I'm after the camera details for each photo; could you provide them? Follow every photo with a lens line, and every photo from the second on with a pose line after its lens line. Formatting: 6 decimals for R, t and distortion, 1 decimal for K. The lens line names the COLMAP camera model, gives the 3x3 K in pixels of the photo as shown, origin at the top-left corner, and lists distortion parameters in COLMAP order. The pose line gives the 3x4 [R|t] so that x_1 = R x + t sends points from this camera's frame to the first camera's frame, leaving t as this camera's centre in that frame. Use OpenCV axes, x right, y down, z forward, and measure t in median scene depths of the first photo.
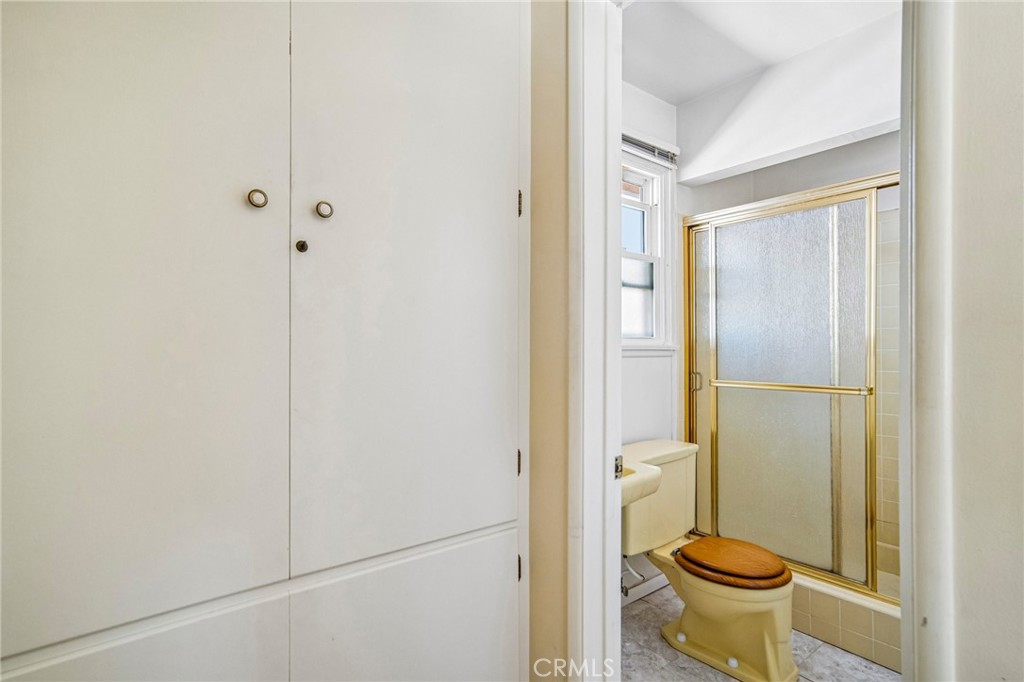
lens RADIAL K [[512.4, 0, 515.9], [0, 512.4, 343.6], [0, 0, 1]] dist [-0.000644, -0.000738]
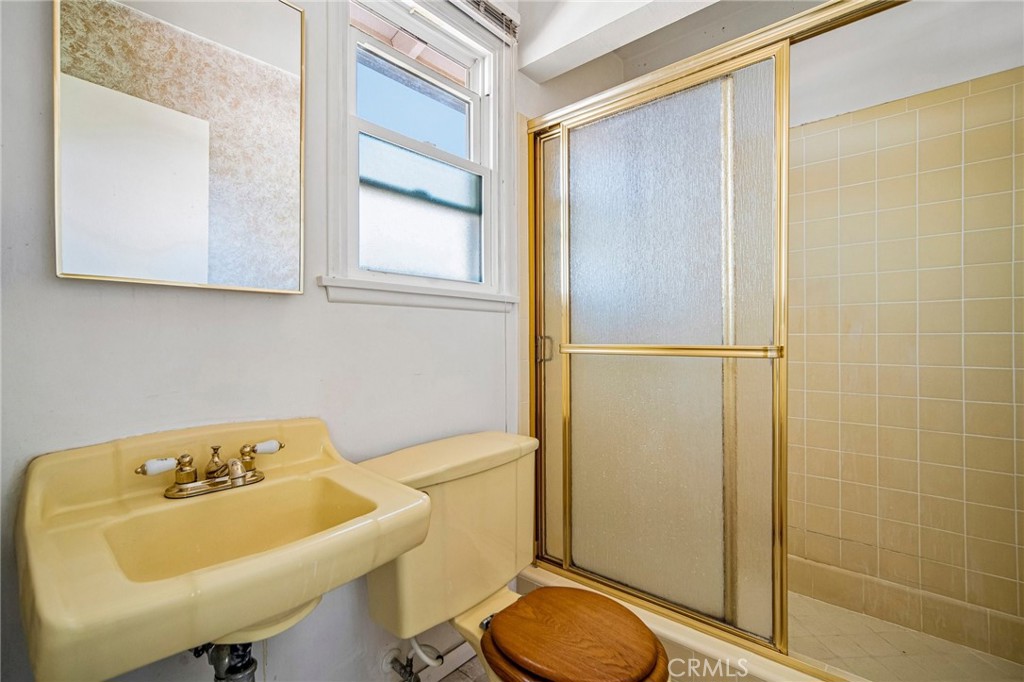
lens RADIAL K [[466.3, 0, 507.8], [0, 466.3, 338.7], [0, 0, 1]] dist [-0.000681, 0.000423]
pose [[0.986514, -0.001064, 0.163672, 0.204941], [0.000243, 0.999987, 0.005037, 0.060163], [-0.163676, -0.004929, 0.986502, 0.383102]]
